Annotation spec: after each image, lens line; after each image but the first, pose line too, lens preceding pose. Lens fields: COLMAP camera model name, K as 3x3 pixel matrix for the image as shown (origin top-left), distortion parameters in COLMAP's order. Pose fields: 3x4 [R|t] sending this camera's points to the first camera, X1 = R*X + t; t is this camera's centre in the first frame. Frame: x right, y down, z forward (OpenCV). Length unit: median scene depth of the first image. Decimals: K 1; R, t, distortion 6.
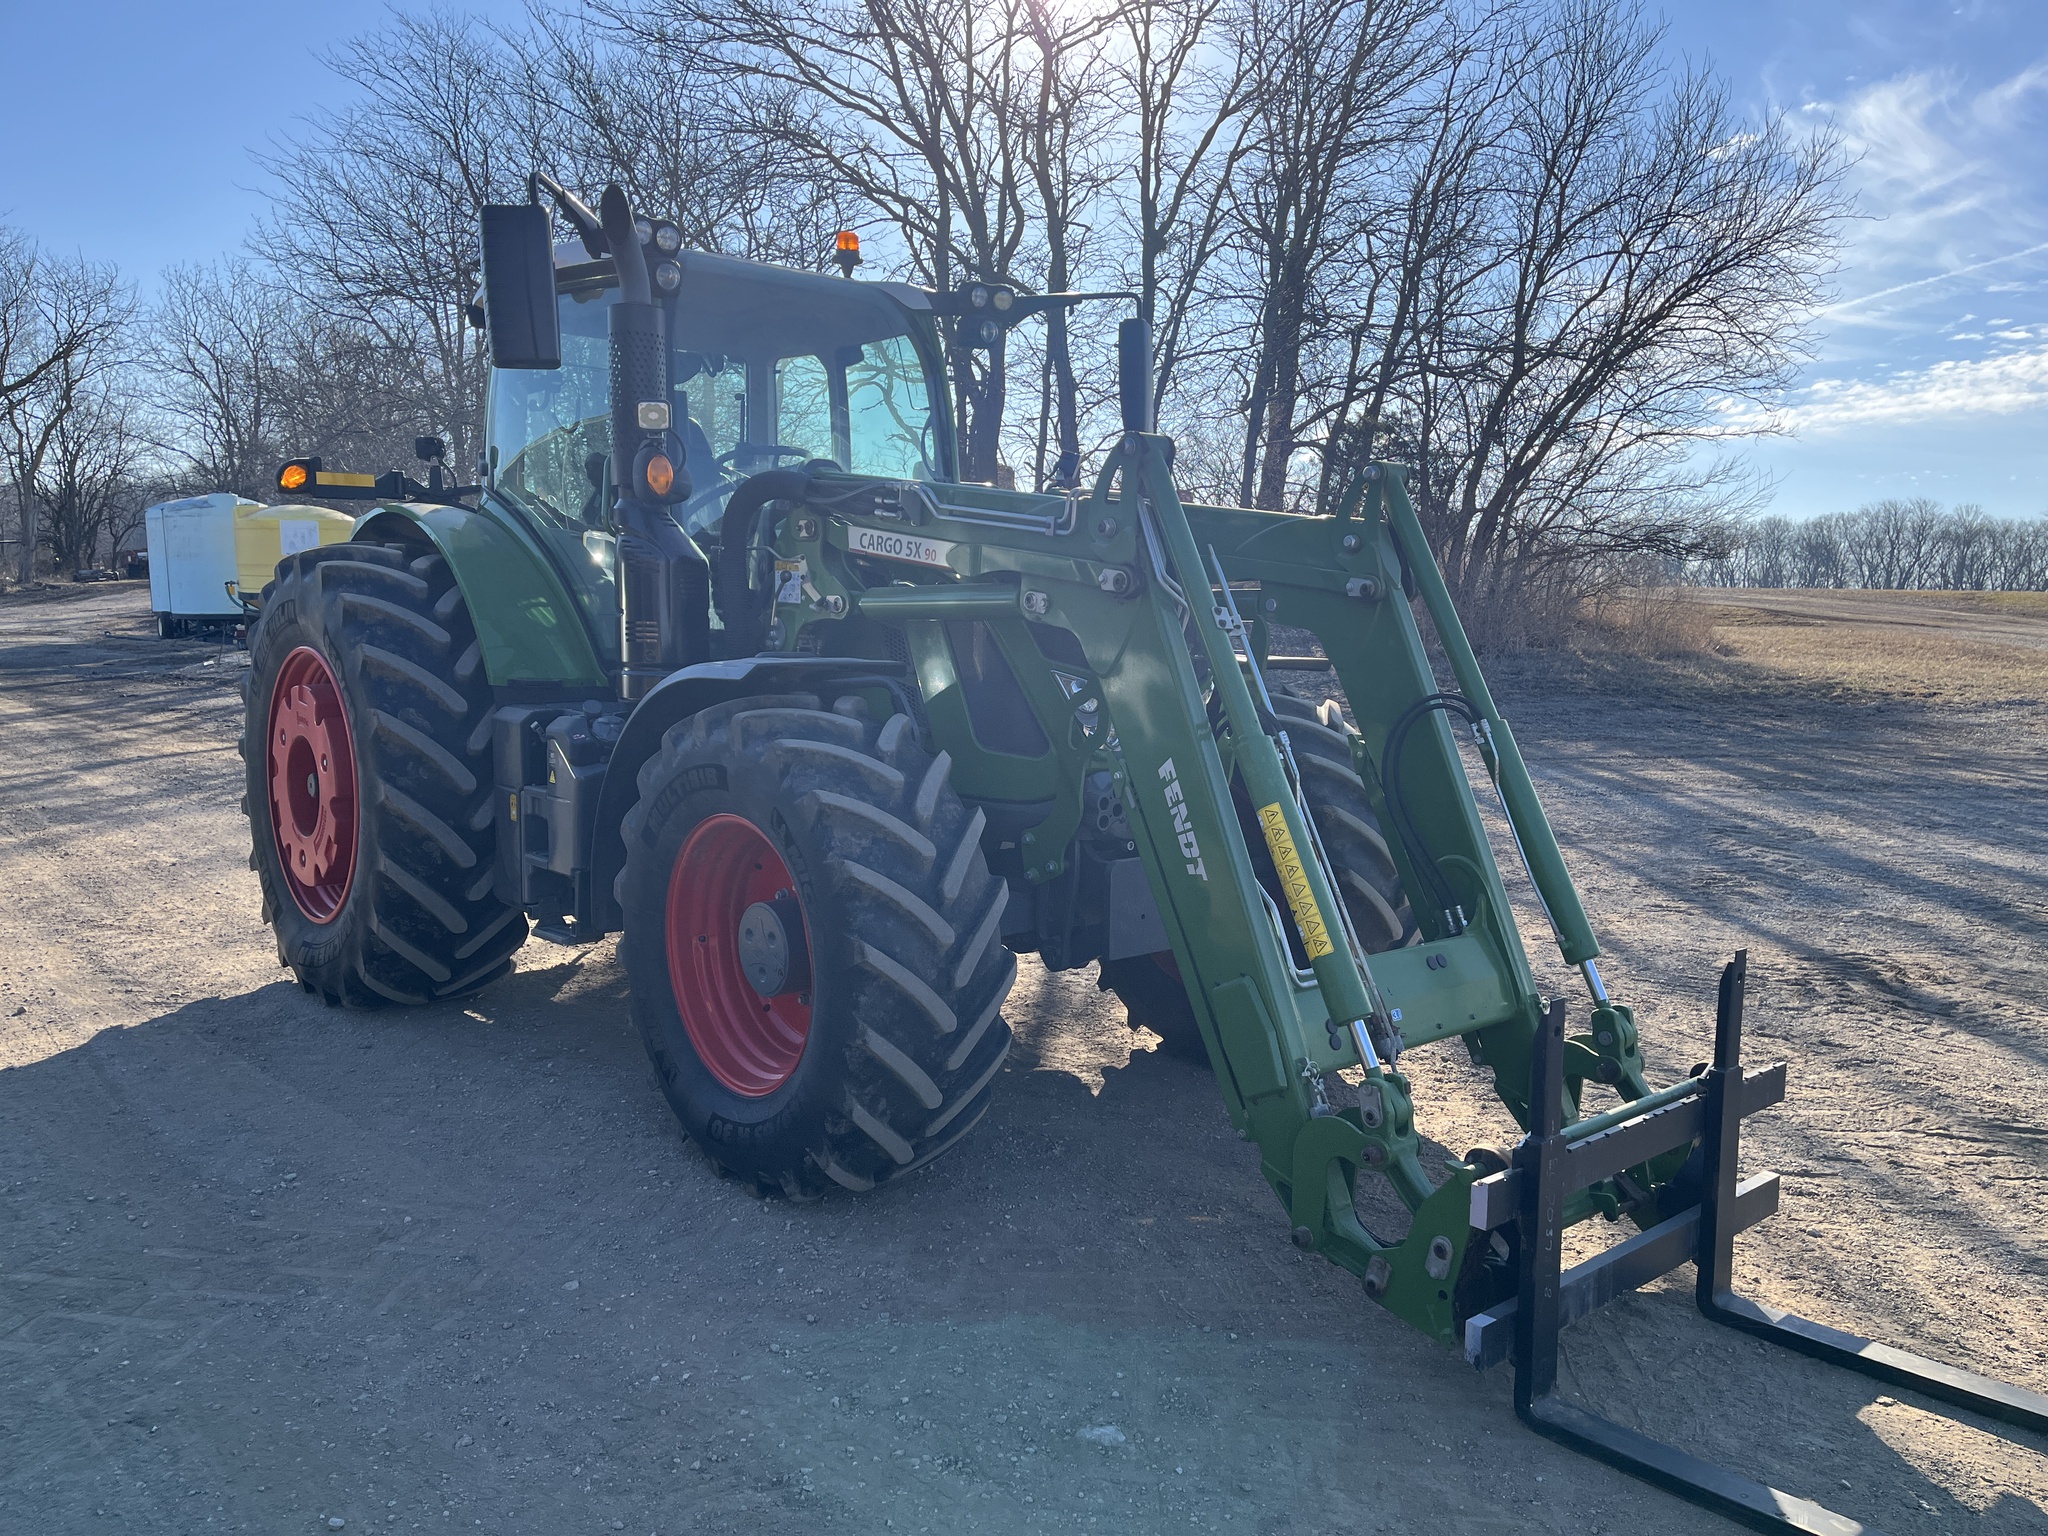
lens RADIAL K [[1526.0, 0, 1024.0], [0, 1526.0, 768.0], [0, 0, 1]] dist [0.116388, -0.150801]
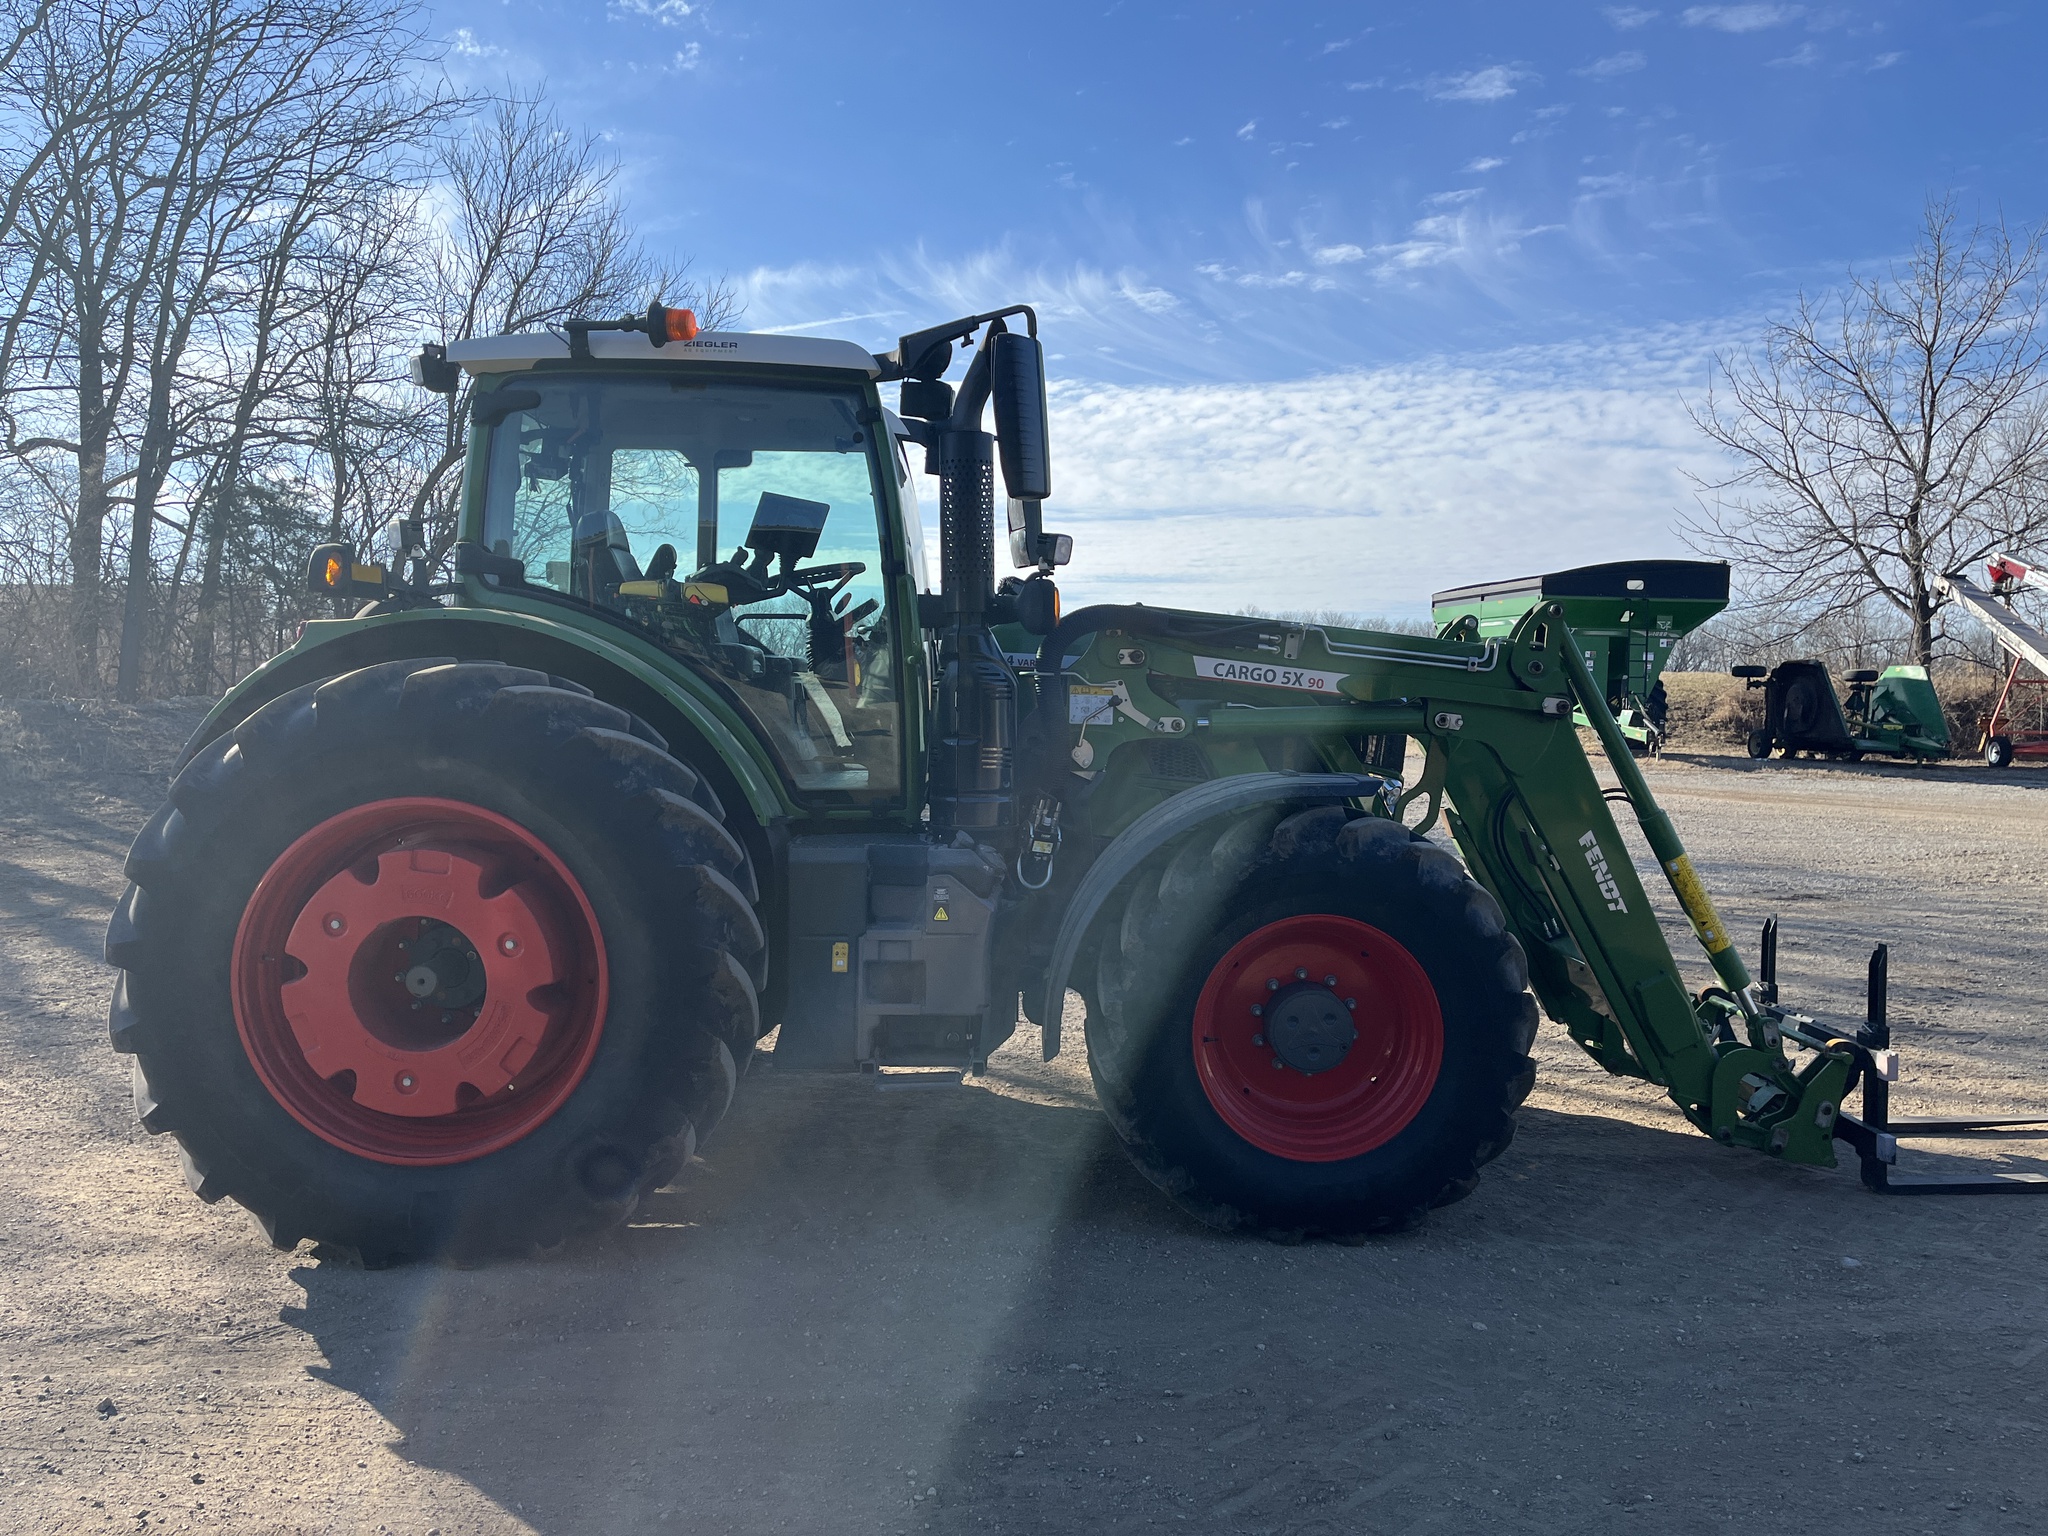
lens RADIAL K [[1526.0, 0, 1024.0], [0, 1526.0, 768.0], [0, 0, 1]] dist [0.116388, -0.150801]
pose [[0.652708, -0.049718, 0.755976, -1.151409], [0.084550, 0.996391, -0.007472, -0.085055], [-0.752877, 0.068795, 0.654556, 0.395458]]
